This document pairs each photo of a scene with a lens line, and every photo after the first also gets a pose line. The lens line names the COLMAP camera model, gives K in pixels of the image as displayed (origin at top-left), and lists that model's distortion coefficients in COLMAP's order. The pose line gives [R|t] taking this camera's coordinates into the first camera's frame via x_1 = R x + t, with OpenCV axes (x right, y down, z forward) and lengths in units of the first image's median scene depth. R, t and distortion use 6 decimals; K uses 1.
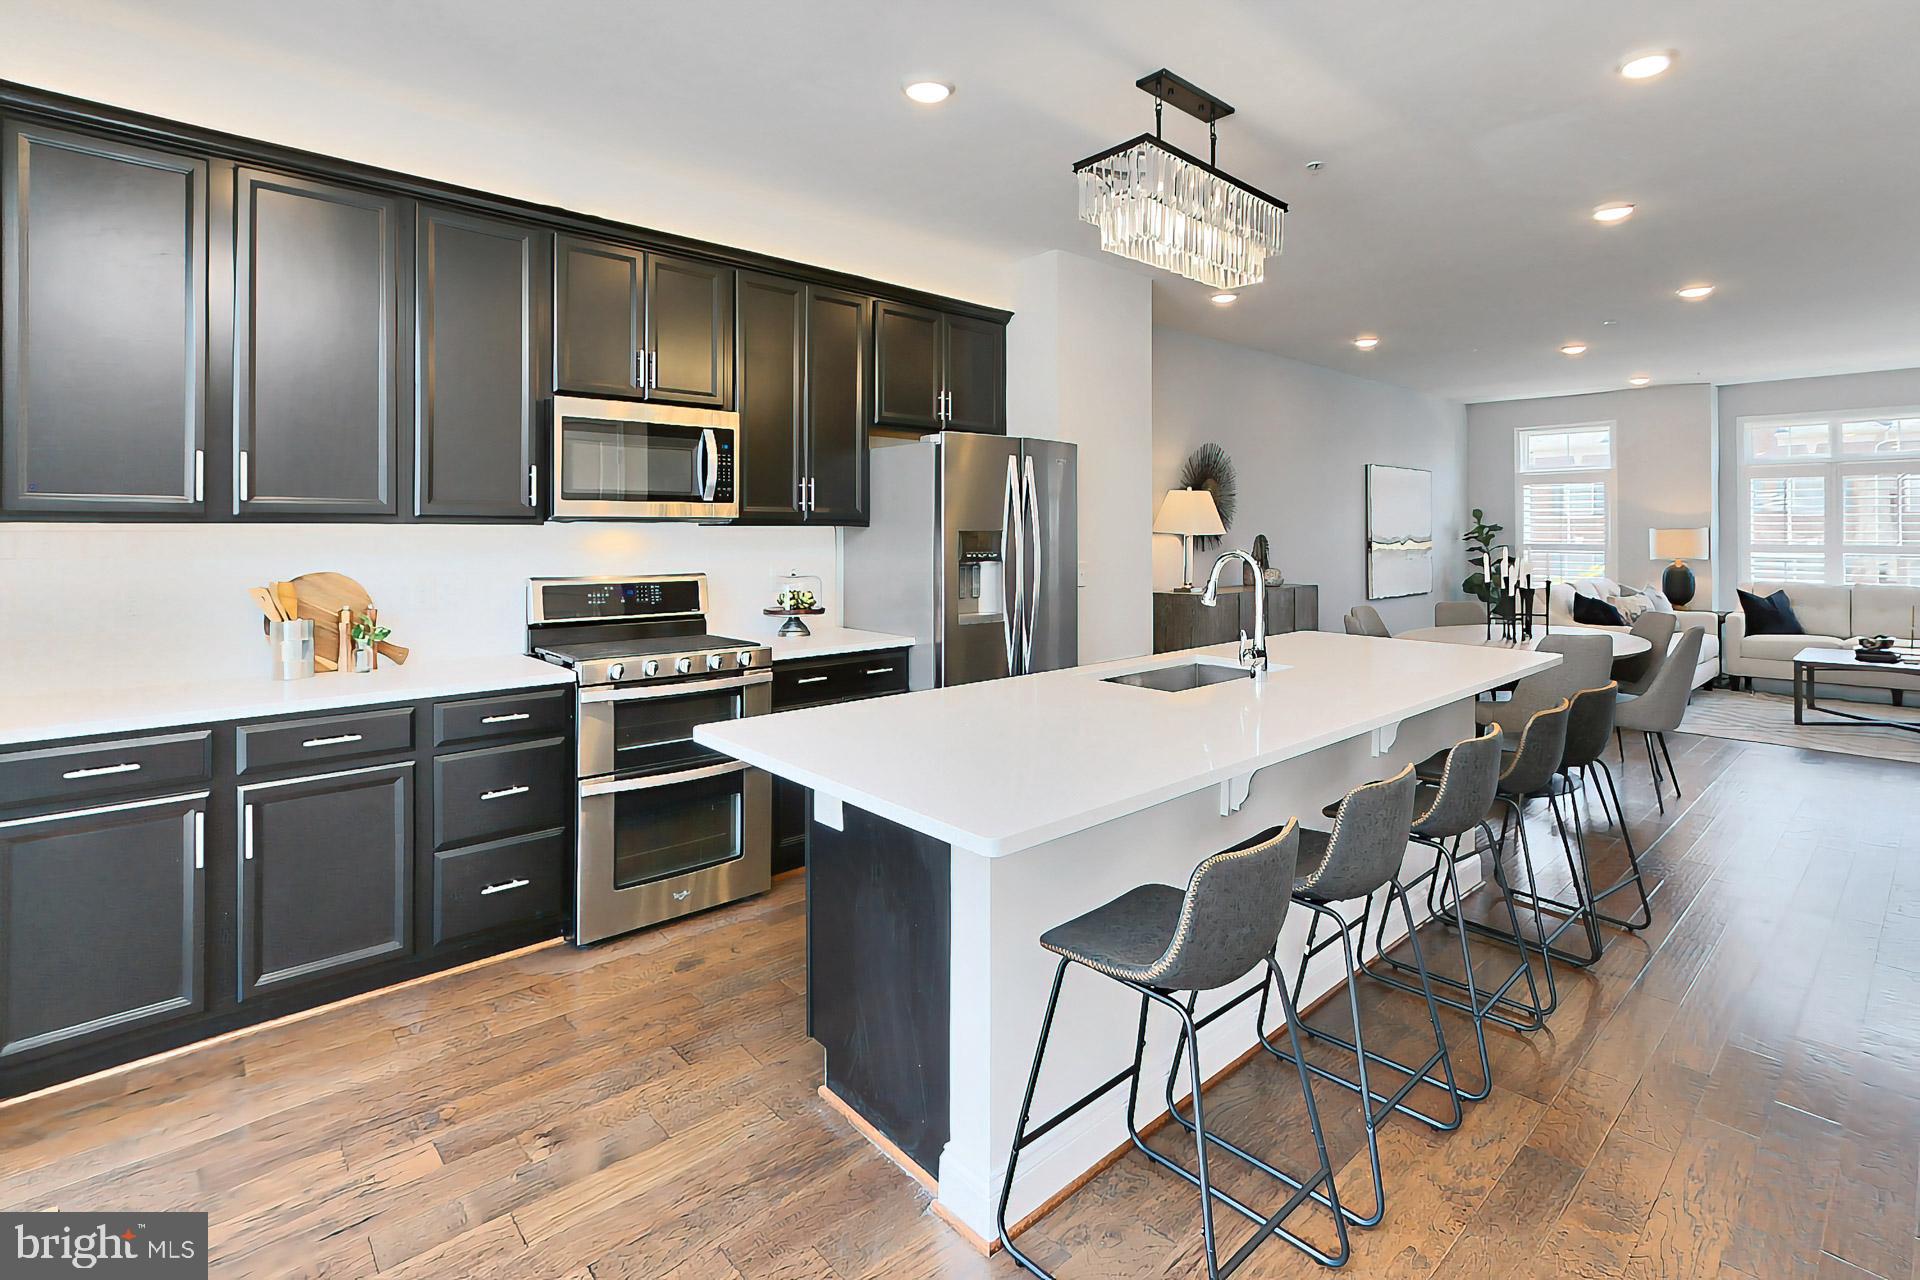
lens RADIAL K [[913.9, 0, 956.6], [0, 913.9, 538.2], [0, 0, 1]] dist [-0.004474, 0.005543]
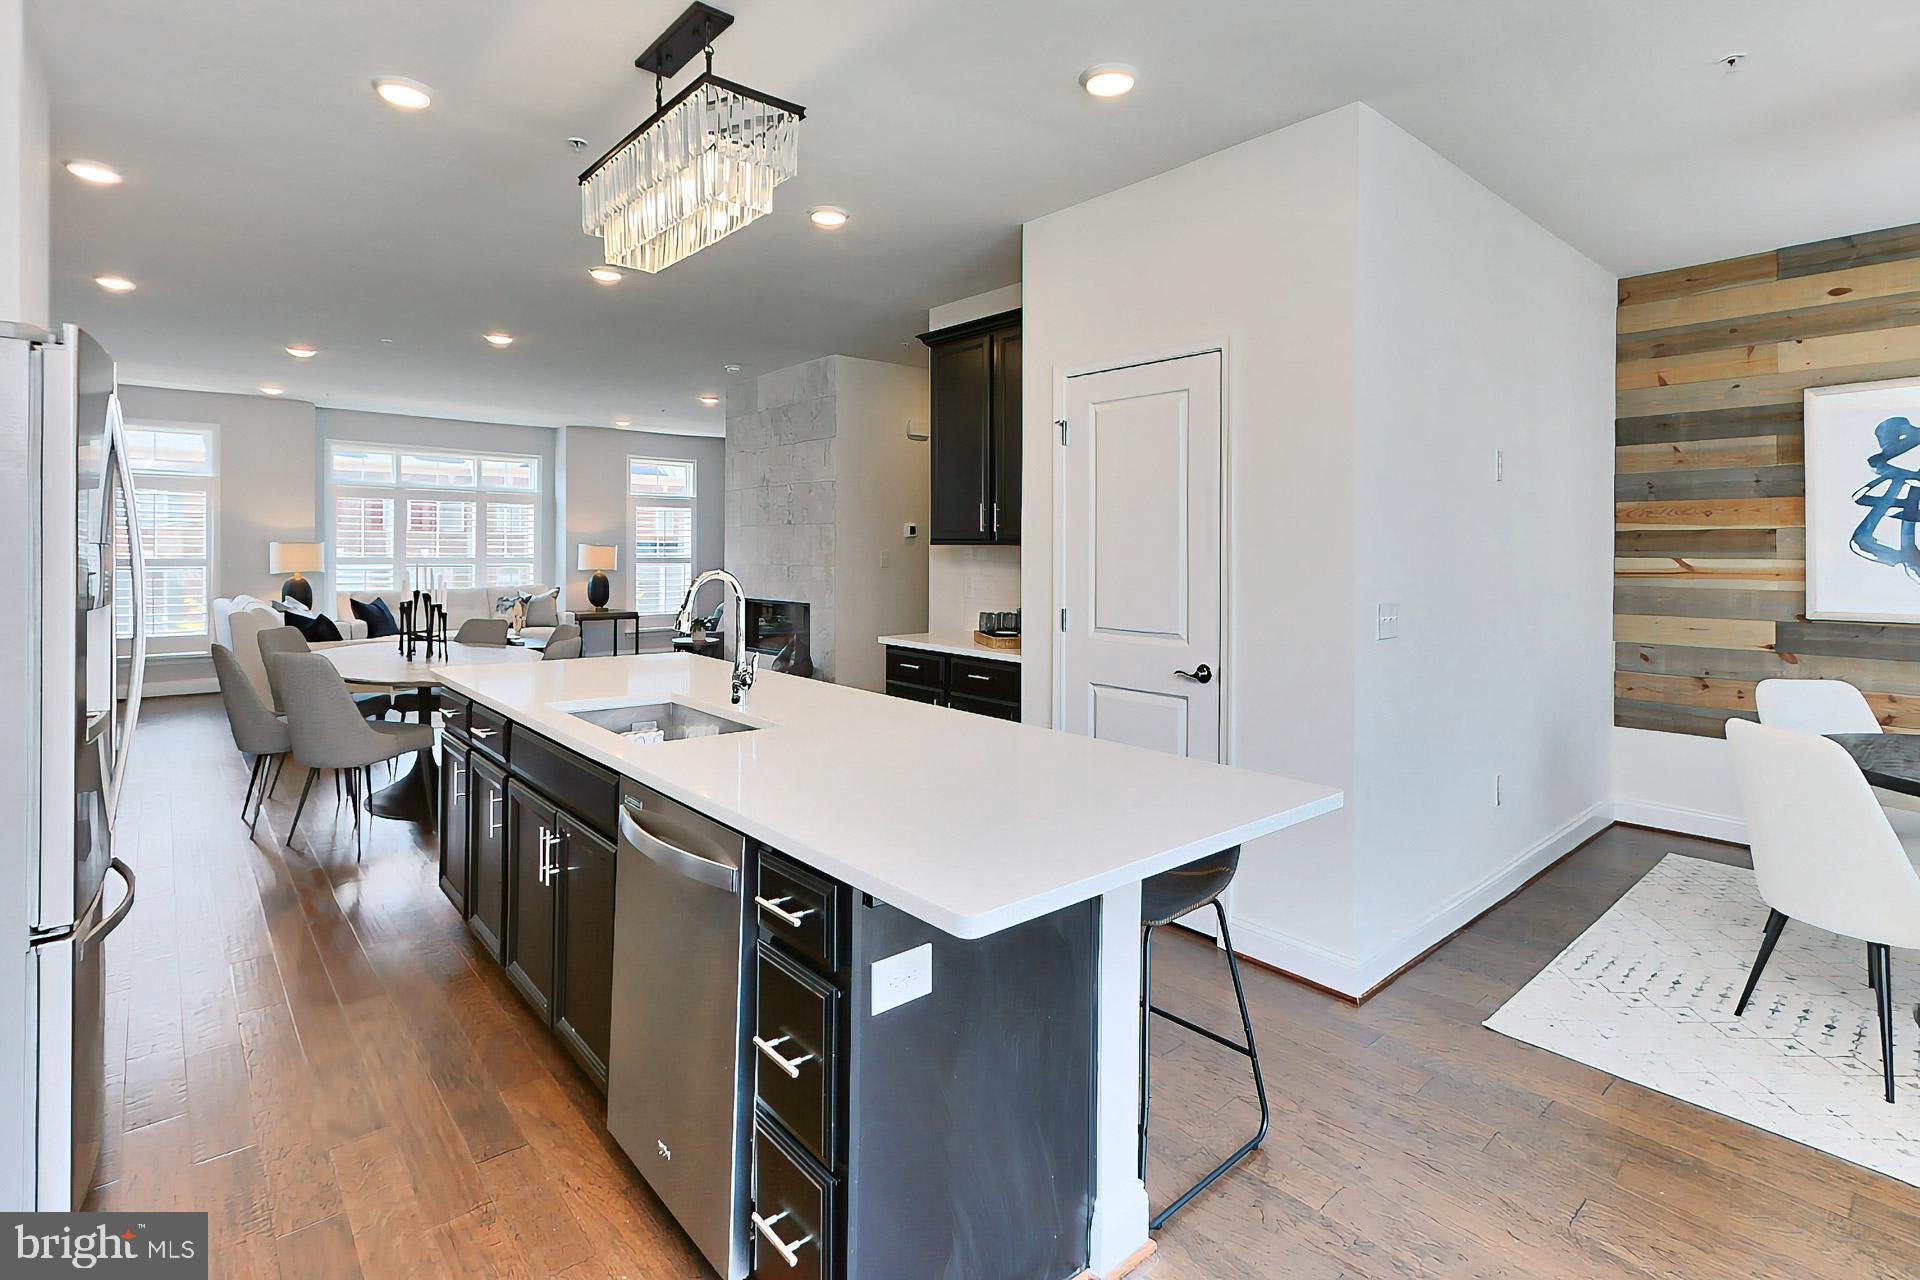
lens RADIAL K [[913.9, 0, 970.4], [0, 913.9, 546.4], [0, 0, 1]] dist [-0.004474, 0.005543]
pose [[0.006651, 0.004014, 0.999970, -0.214658], [-0.000396, 0.999992, -0.004011, -0.002444], [-0.999978, -0.000369, 0.006653, 0.249962]]
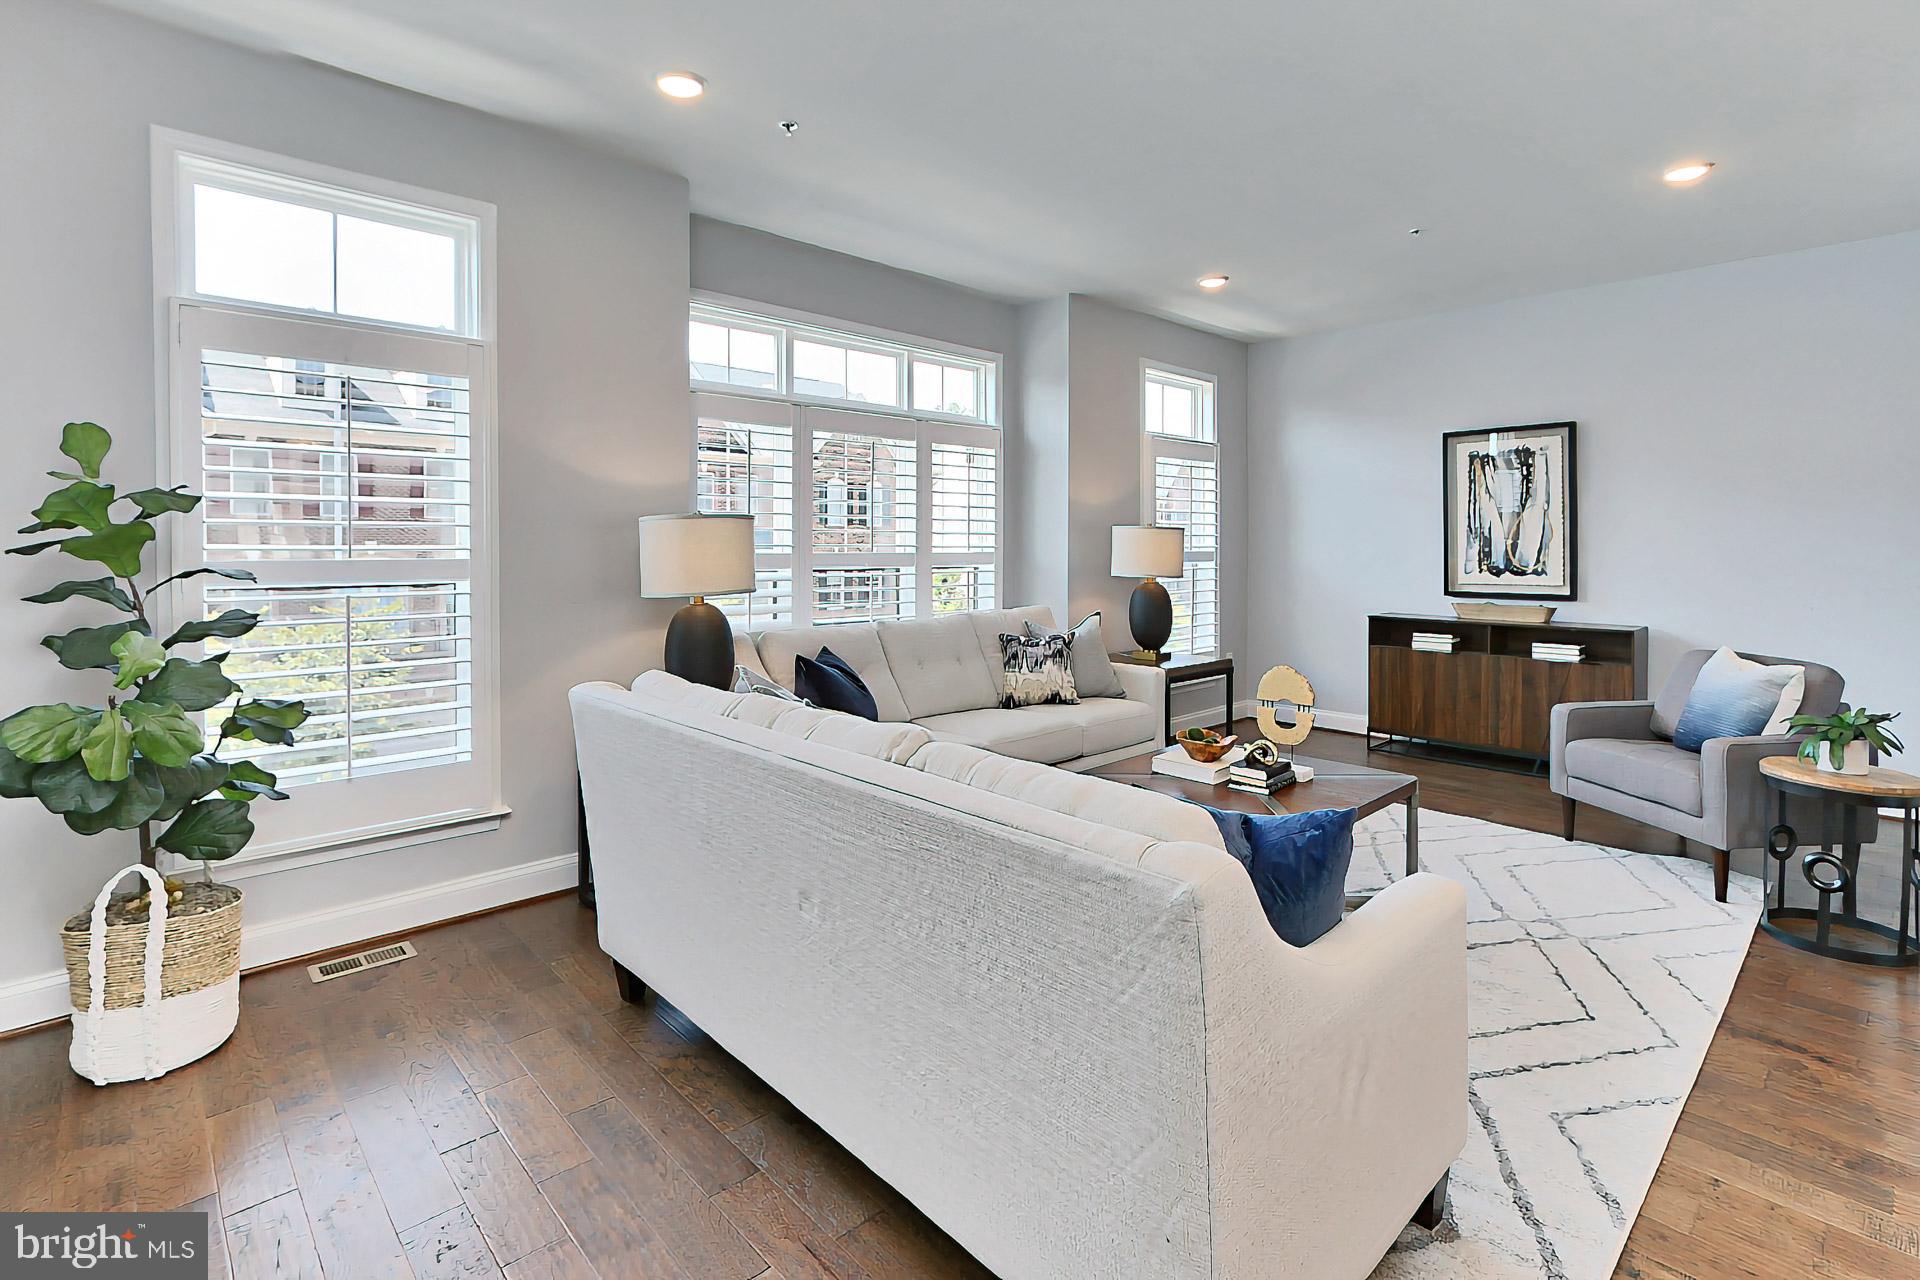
lens RADIAL K [[913.9, 0, 886.2], [0, 913.9, 570.4], [0, 0, 1]] dist [-0.004474, 0.005543]
pose [[-0.014676, -0.031303, 0.999402, 0.400122], [0.003286, 0.999503, 0.031355, 0.000470], [-0.999887, 0.003744, -0.014565, 0.944662]]
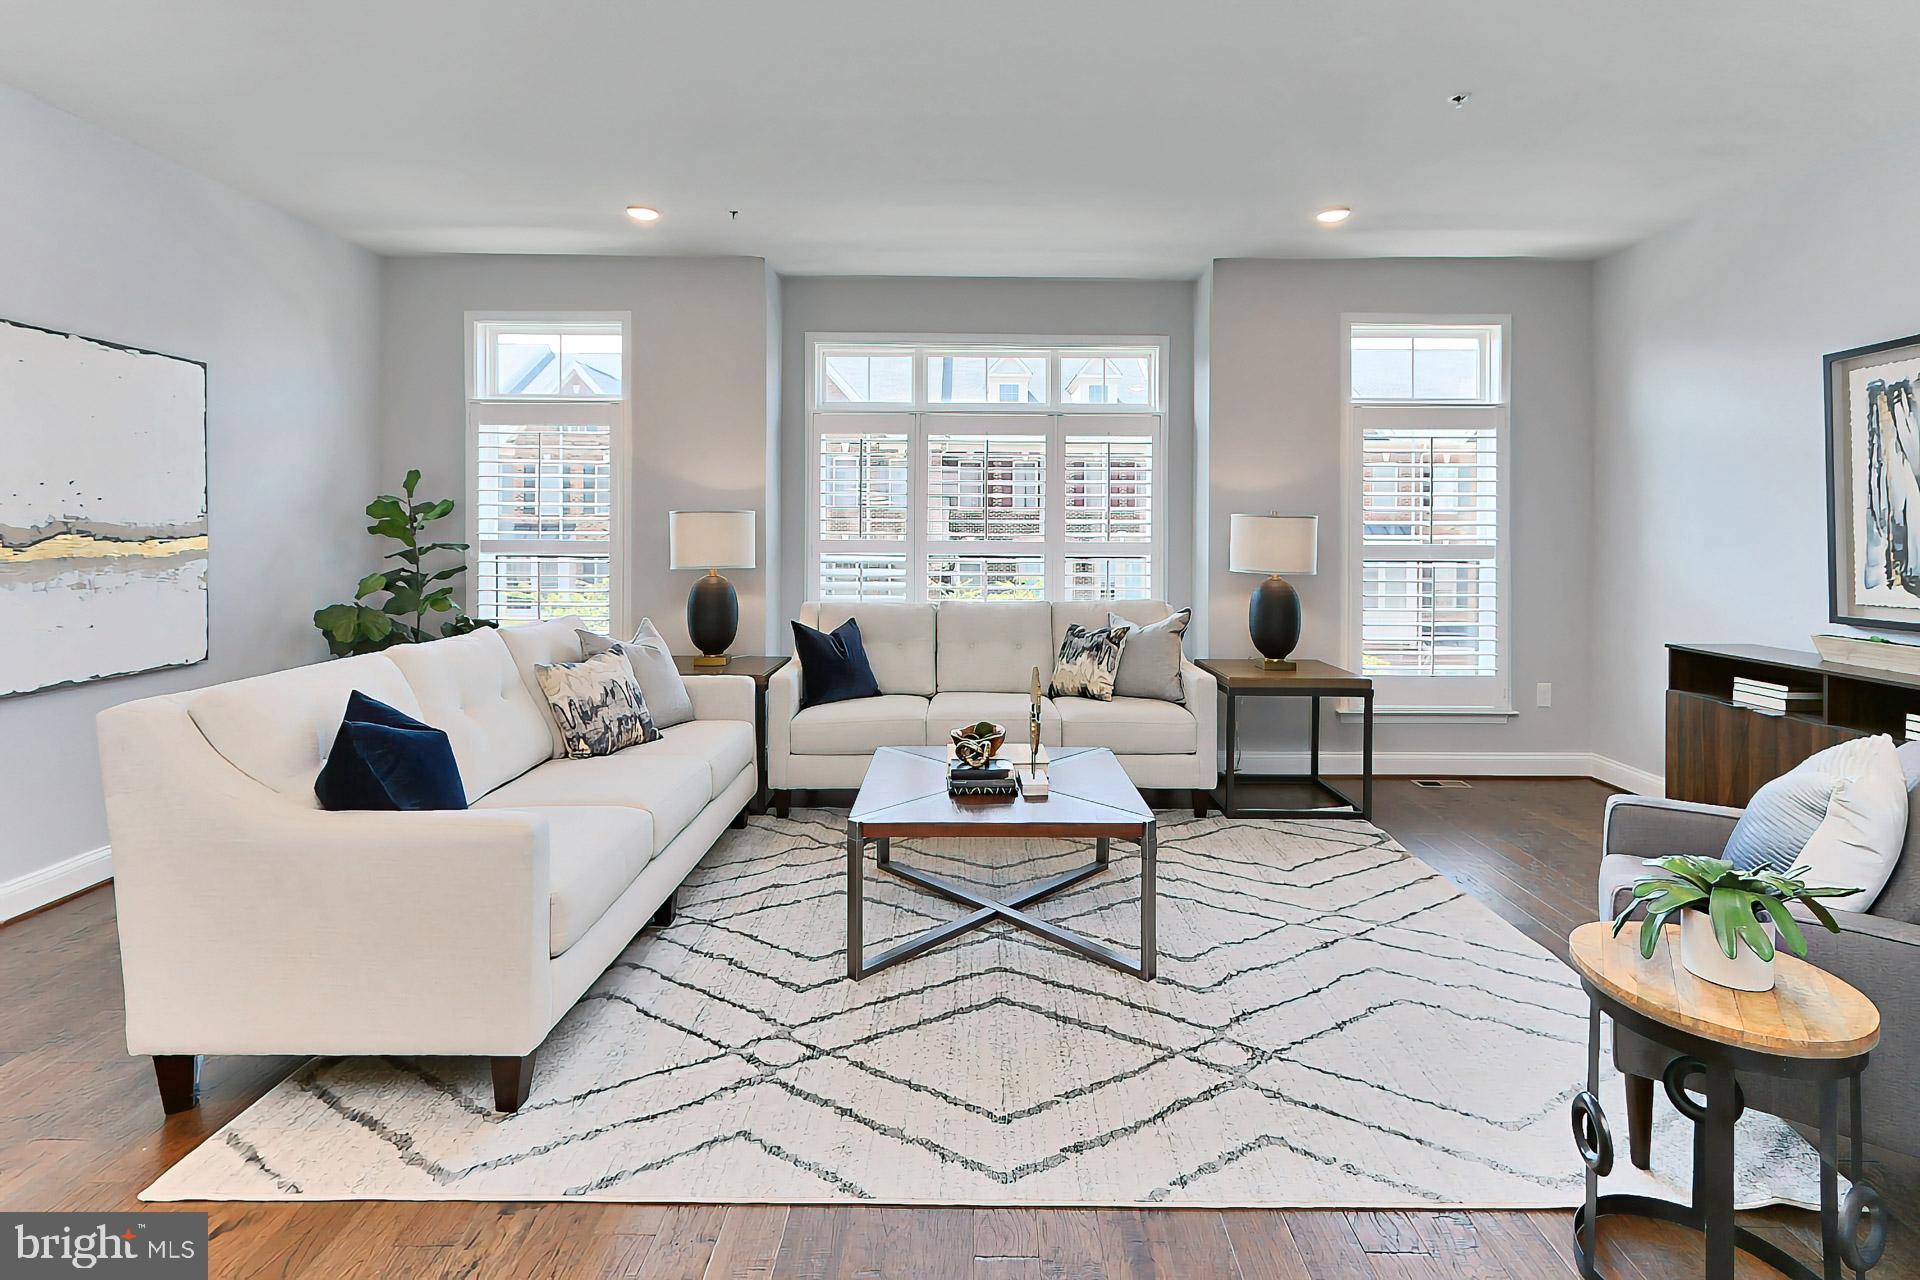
lens RADIAL K [[913.9, 0, 973.9], [0, 913.9, 526.5], [0, 0, 1]] dist [-0.004474, 0.005543]
pose [[0.678270, 0.008645, 0.734762, 0.507898], [-0.002037, 0.999949, -0.009885, 0.003297], [-0.734810, 0.005208, 0.678253, 0.529180]]
